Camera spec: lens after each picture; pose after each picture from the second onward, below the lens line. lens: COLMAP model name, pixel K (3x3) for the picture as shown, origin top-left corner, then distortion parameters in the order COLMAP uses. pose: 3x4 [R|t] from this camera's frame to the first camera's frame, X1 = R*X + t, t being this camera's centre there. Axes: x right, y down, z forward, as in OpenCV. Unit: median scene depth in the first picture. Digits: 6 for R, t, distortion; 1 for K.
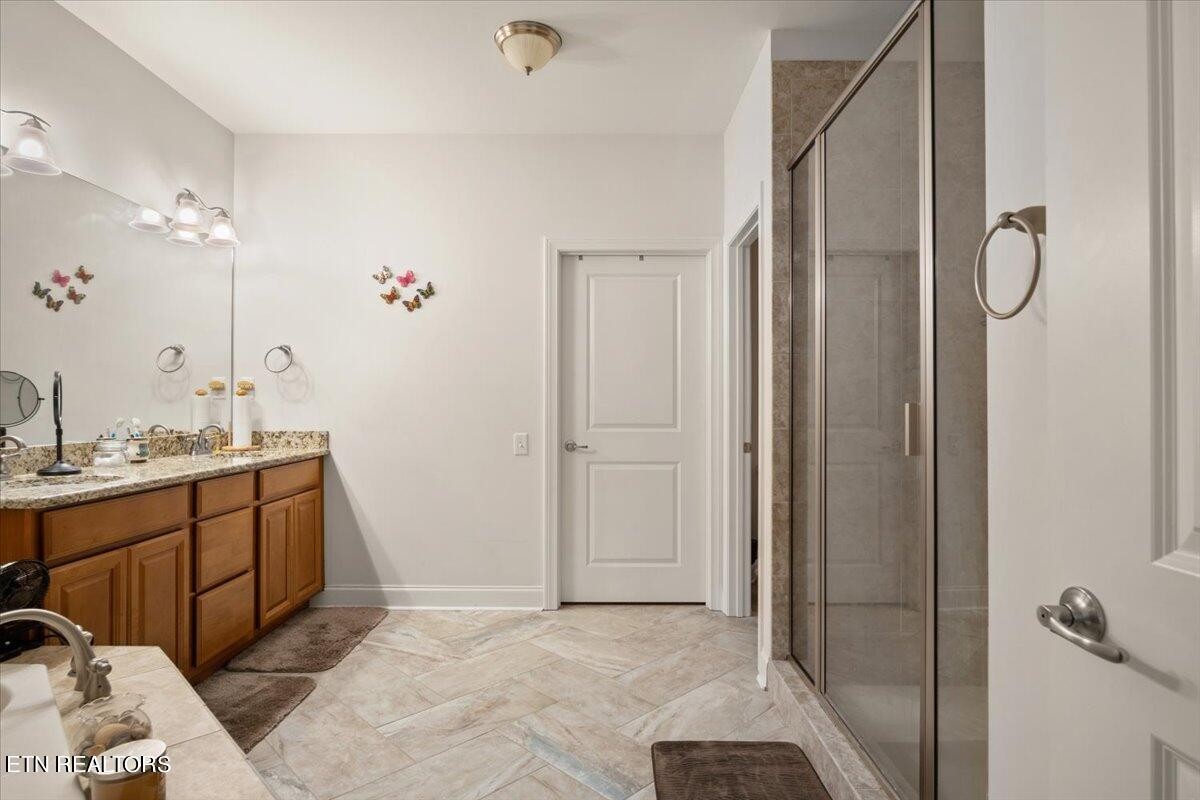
lens RADIAL K [[646.5, 0, 600.8], [0, 646.5, 400.7], [0, 0, 1]] dist [-0.003126, -0.000745]
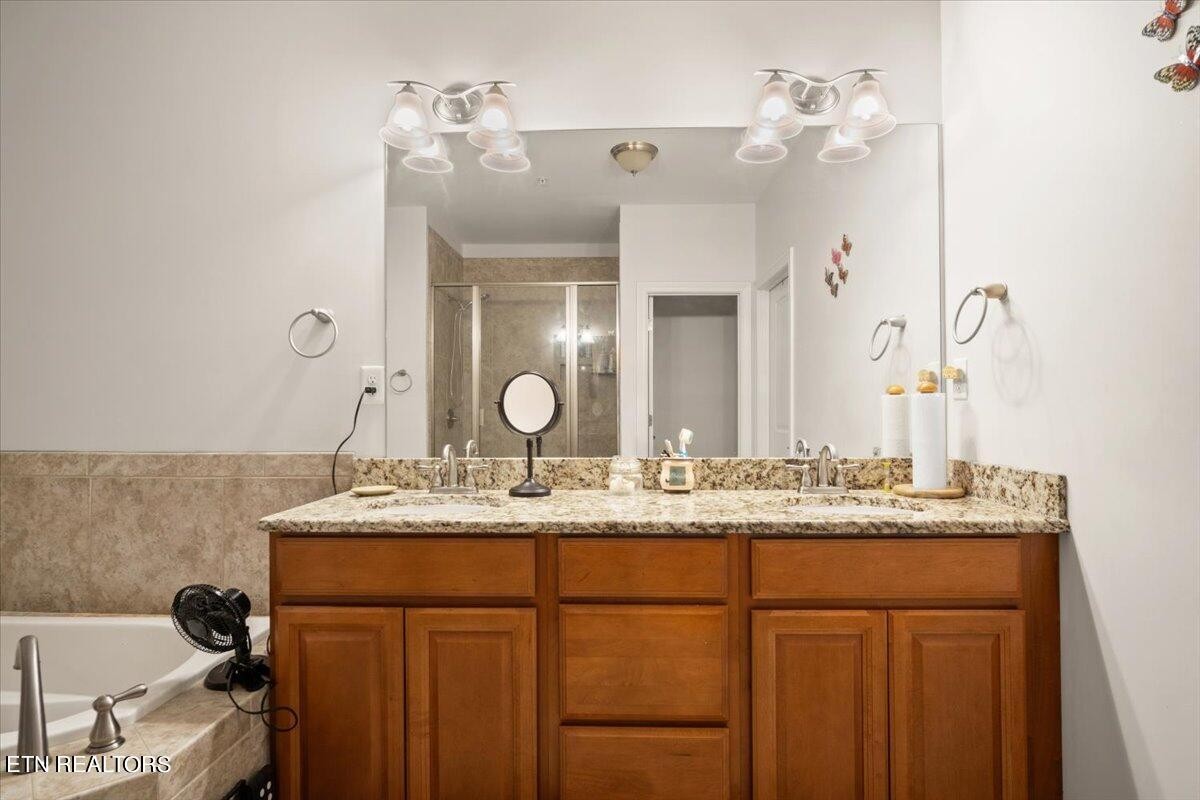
lens RADIAL K [[646.5, 0, 602.4], [0, 646.5, 401.0], [0, 0, 1]] dist [-0.003126, -0.000745]
pose [[-0.026255, -0.014515, -0.999550, -0.009509], [0.007080, 0.999867, -0.014706, 0.004578], [0.999630, -0.007463, -0.026149, 0.744856]]
